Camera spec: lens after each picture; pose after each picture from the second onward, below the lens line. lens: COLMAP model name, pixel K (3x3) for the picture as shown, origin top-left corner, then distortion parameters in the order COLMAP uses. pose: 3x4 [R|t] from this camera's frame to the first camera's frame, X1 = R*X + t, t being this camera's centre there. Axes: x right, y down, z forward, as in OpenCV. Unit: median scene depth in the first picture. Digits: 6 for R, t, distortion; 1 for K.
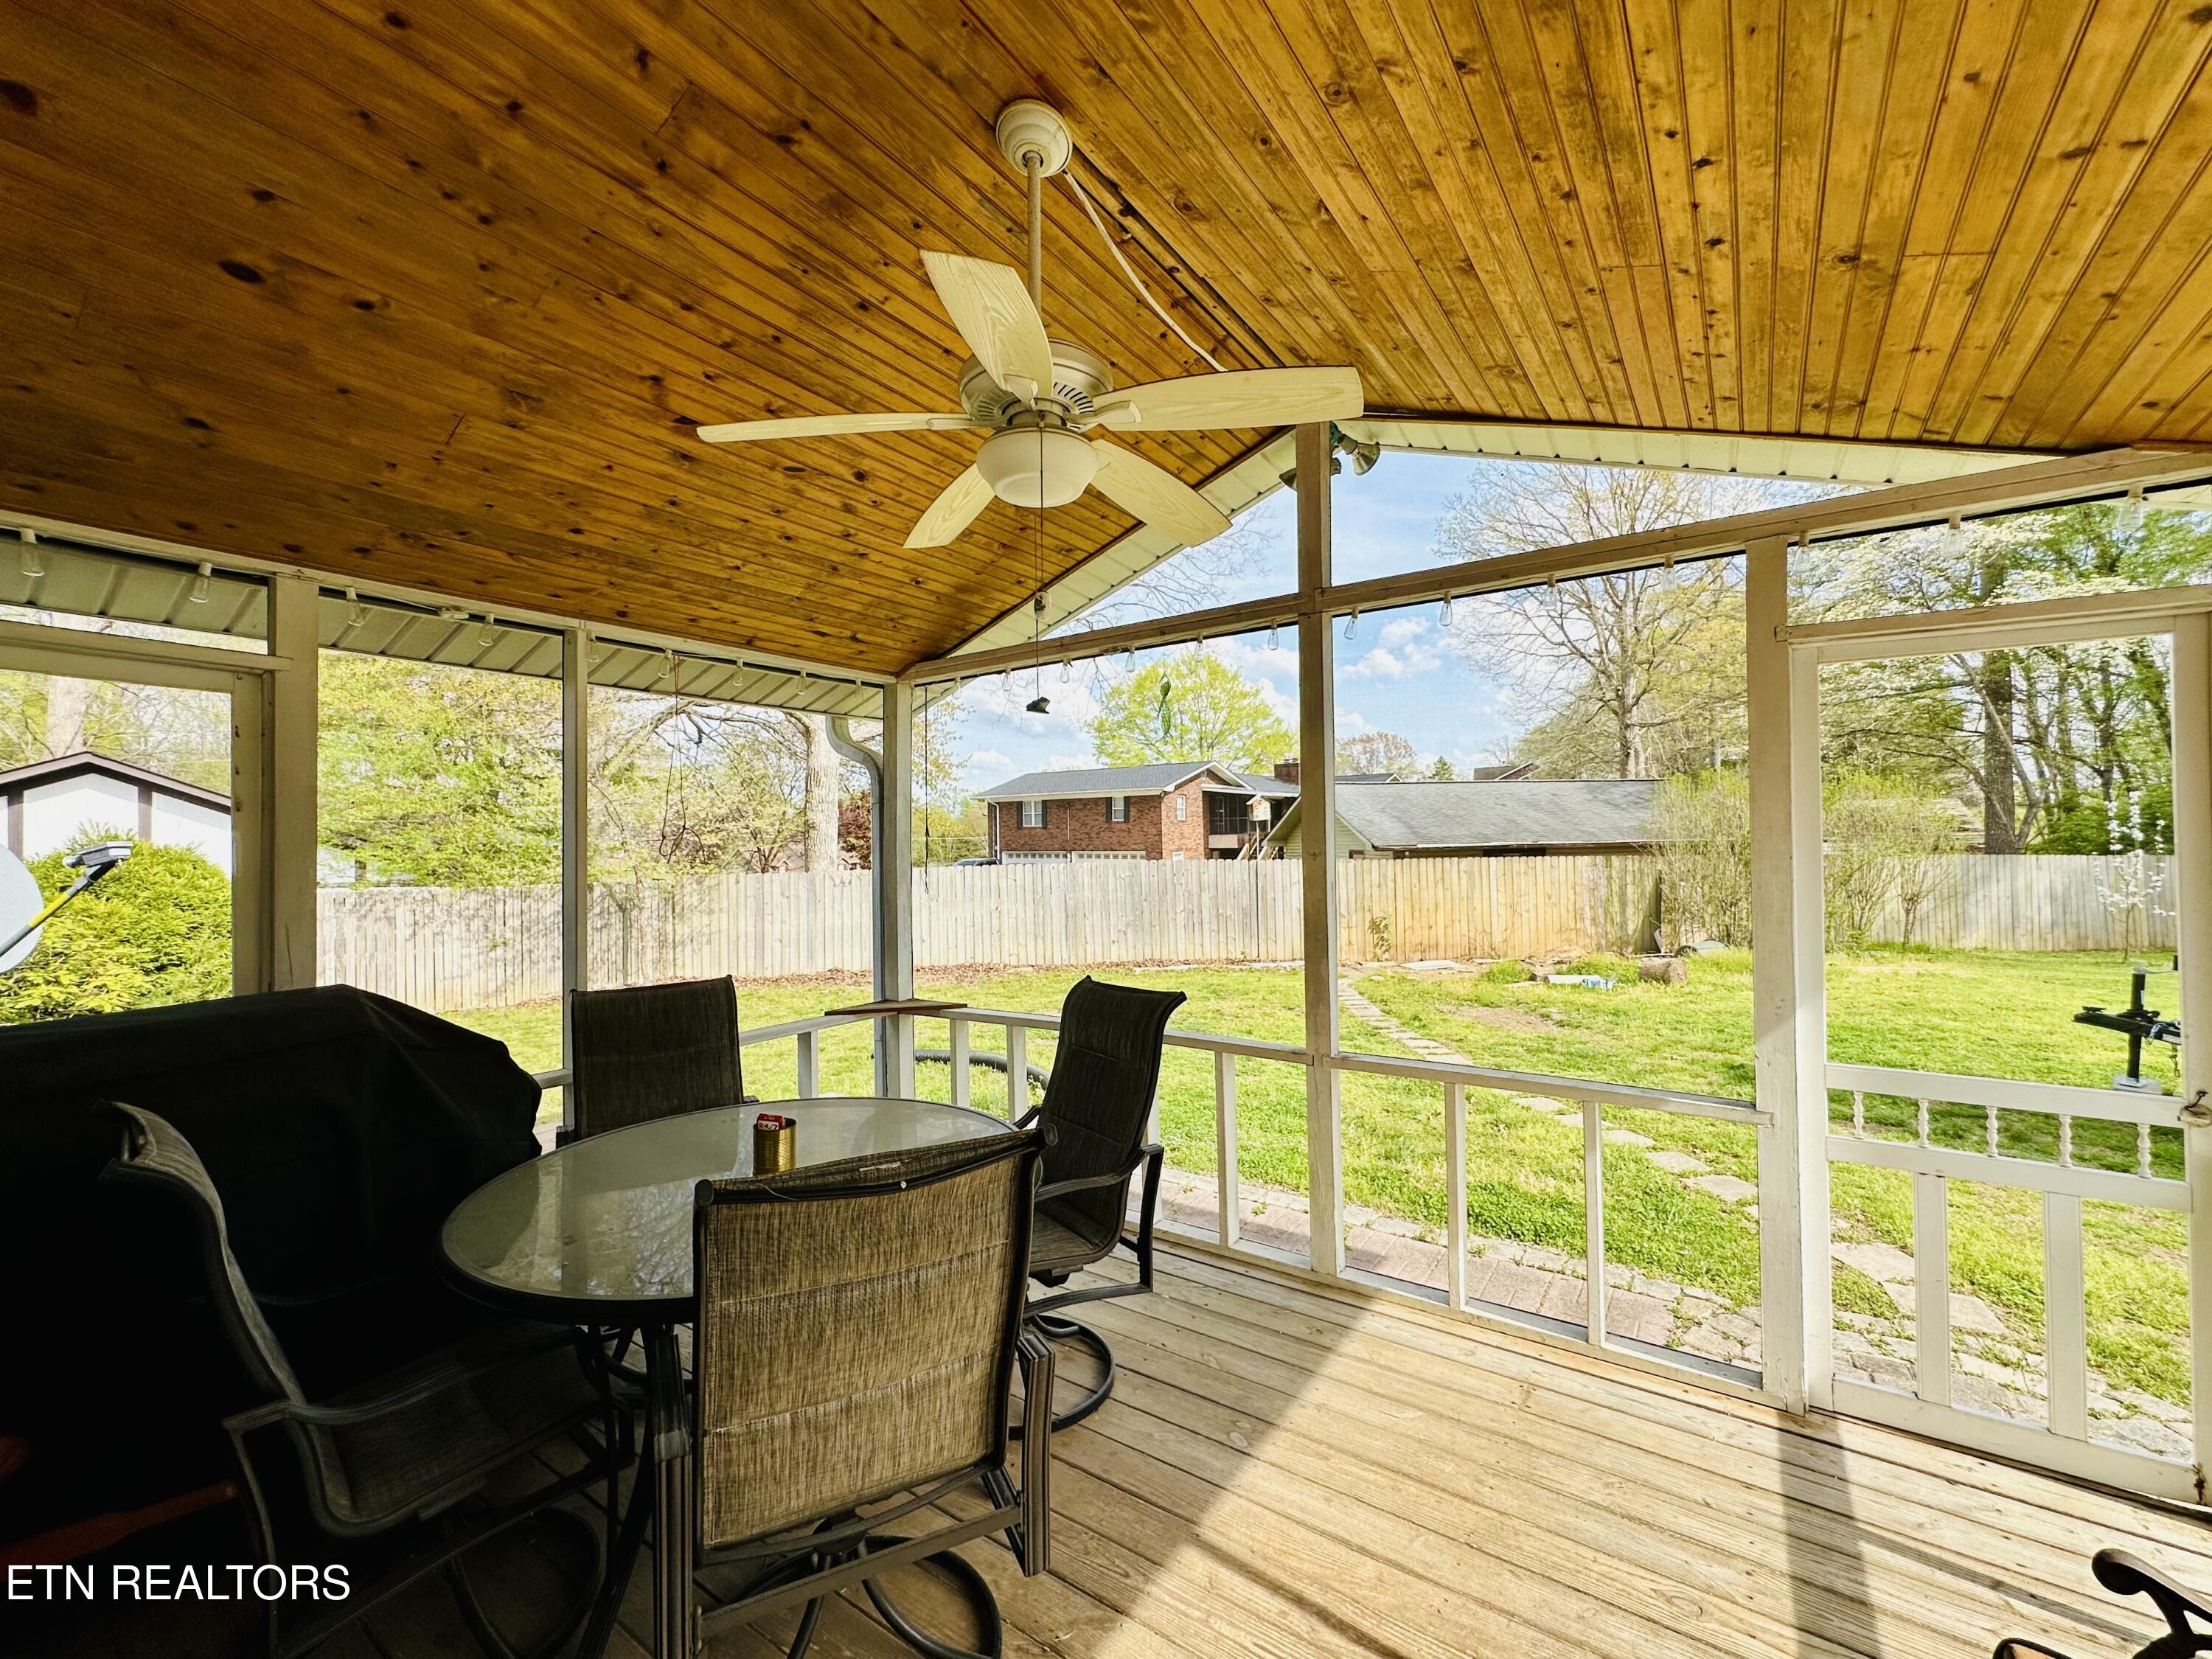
lens RADIAL K [[903.4, 0, 1107.1], [0, 903.4, 834.0], [0, 0, 1]] dist [0.001441, 0.000637]
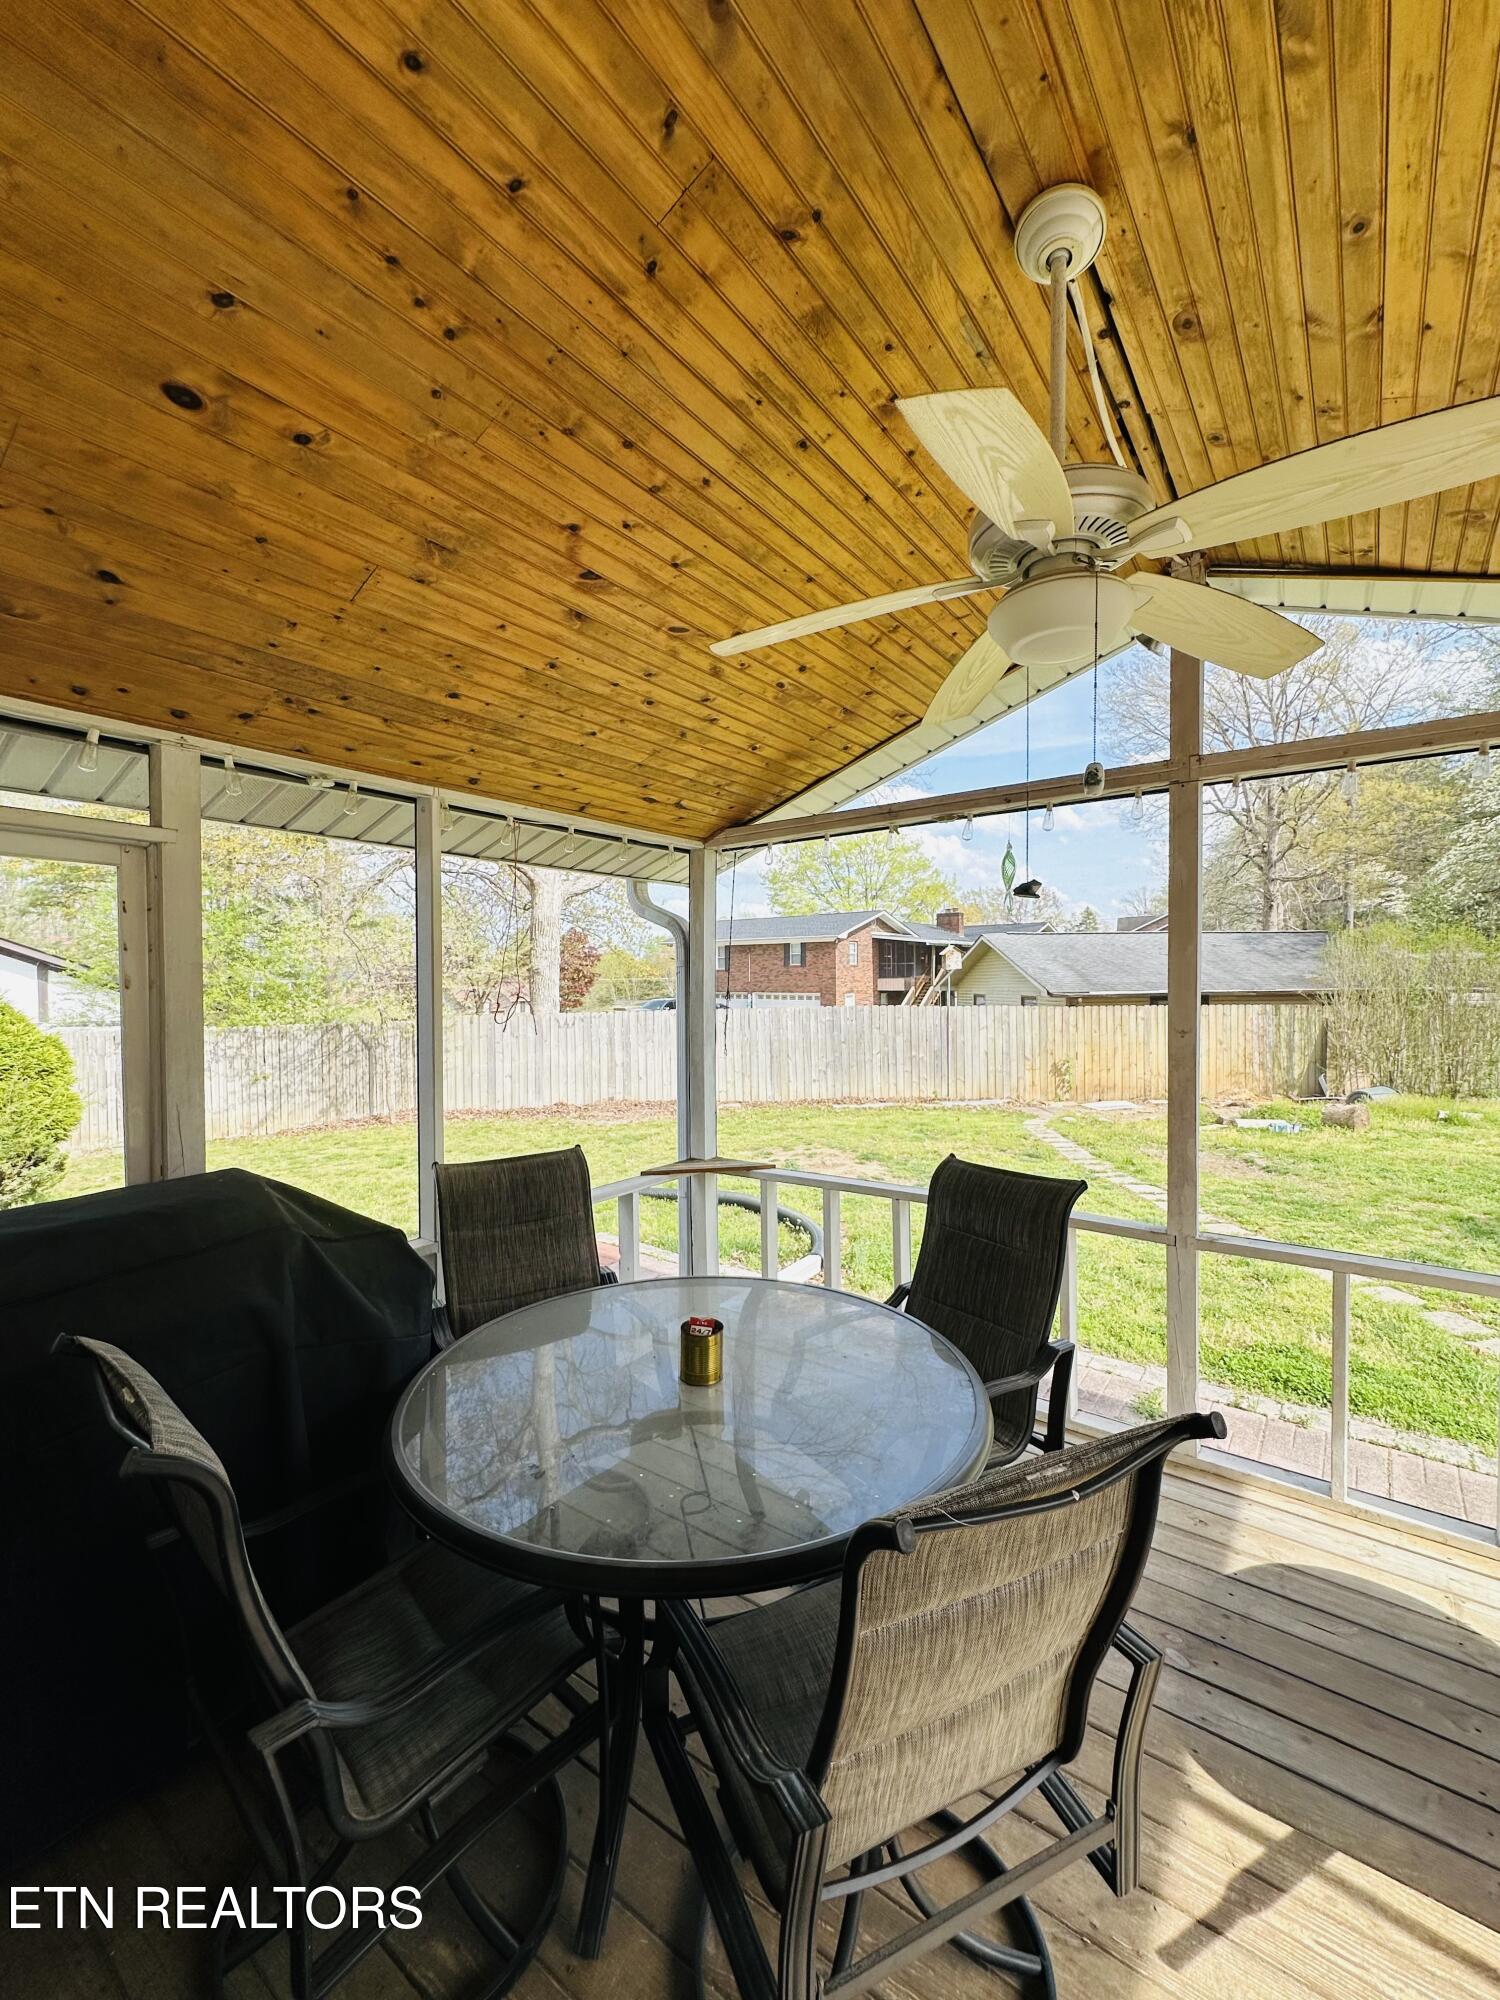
lens RADIAL K [[816.8, 0, 754.1], [0, 816.8, 1003.9], [0, 0, 1]] dist [0.001441, 0.000637]
pose [[0.999722, 0.007903, -0.022232, -0.246973], [-0.007102, 0.999331, 0.035875, -0.041850], [0.022501, -0.035707, 0.999109, 0.129471]]
